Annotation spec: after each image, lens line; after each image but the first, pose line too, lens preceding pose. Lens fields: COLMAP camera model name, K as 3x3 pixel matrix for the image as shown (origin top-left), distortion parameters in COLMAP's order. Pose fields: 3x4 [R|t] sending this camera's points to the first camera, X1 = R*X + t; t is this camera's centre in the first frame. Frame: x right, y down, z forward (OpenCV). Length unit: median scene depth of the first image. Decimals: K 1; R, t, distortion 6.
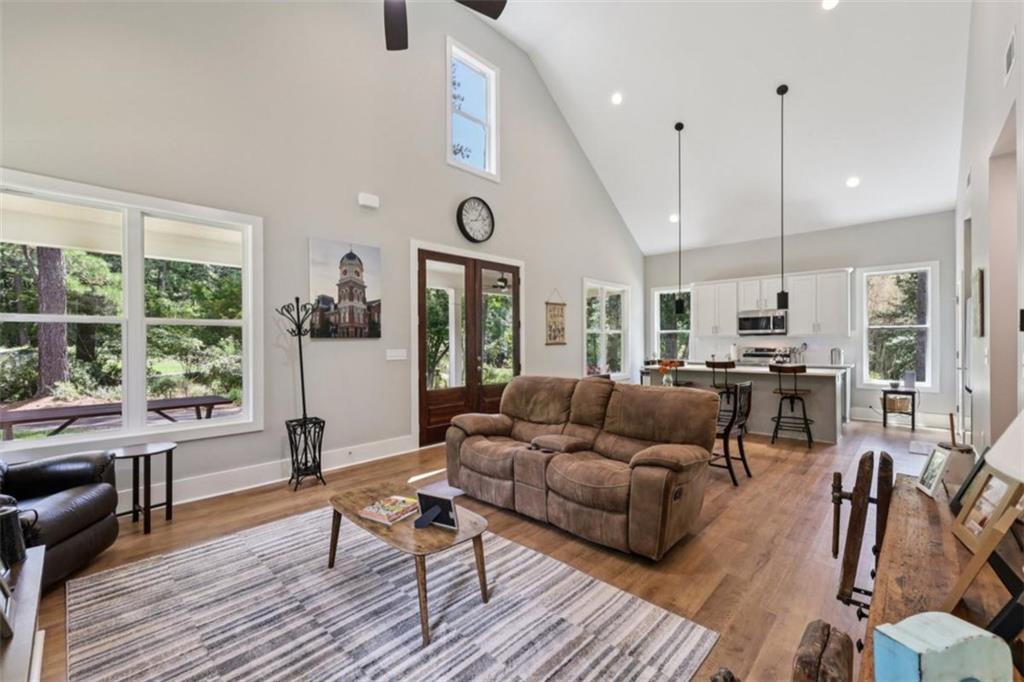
lens RADIAL K [[416.3, 0, 509.0], [0, 416.3, 340.2], [0, 0, 1]] dist [0.001271, 0.000080]
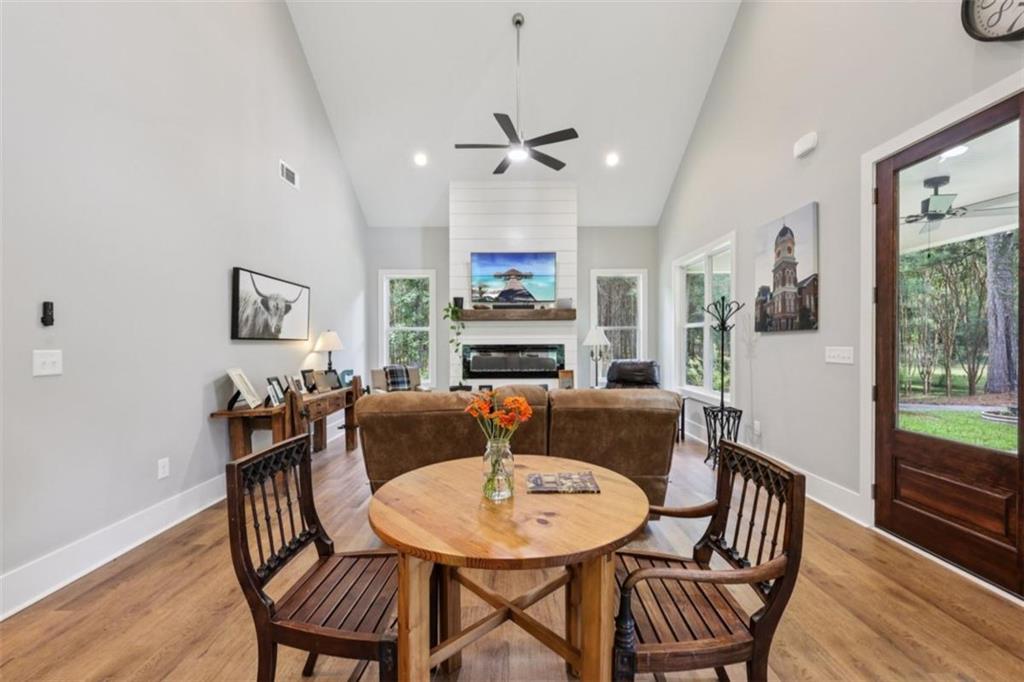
lens RADIAL K [[416.3, 0, 512.7], [0, 416.3, 343.8], [0, 0, 1]] dist [0.001271, 0.000080]
pose [[-0.713479, 0.012185, -0.700570, 0.580520], [0.012647, 0.999910, 0.004512, 0.009488], [0.700562, -0.005641, -0.713569, 1.205708]]
